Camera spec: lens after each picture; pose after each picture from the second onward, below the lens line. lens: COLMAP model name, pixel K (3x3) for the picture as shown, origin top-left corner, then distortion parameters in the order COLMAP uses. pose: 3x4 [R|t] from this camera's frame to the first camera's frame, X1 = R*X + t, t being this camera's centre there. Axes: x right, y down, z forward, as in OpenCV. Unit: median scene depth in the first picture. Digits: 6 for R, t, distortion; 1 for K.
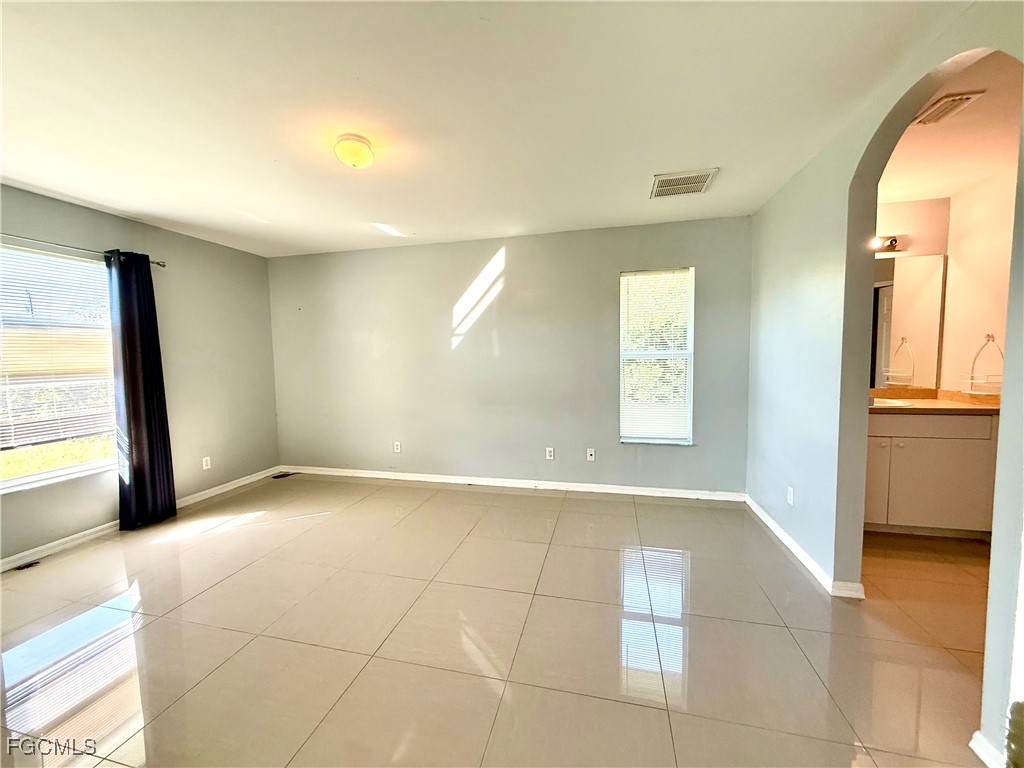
lens RADIAL K [[405.5, 0, 507.2], [0, 405.5, 382.3], [0, 0, 1]] dist [0.000528, 0.000257]
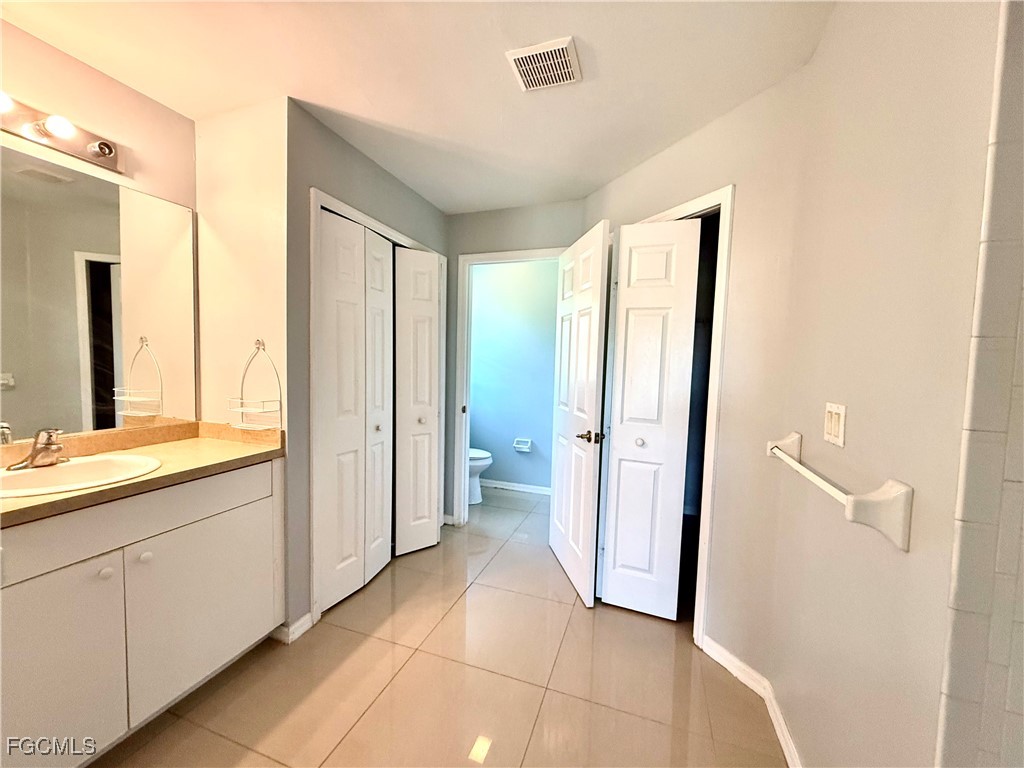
lens RADIAL K [[405.5, 0, 507.2], [0, 405.5, 382.3], [0, 0, 1]] dist [0.000528, 0.000257]
pose [[0.099848, -0.039719, 0.994210, 0.467386], [0.041188, 0.998511, 0.035755, -0.045975], [-0.994150, 0.037380, 0.101336, 0.440694]]
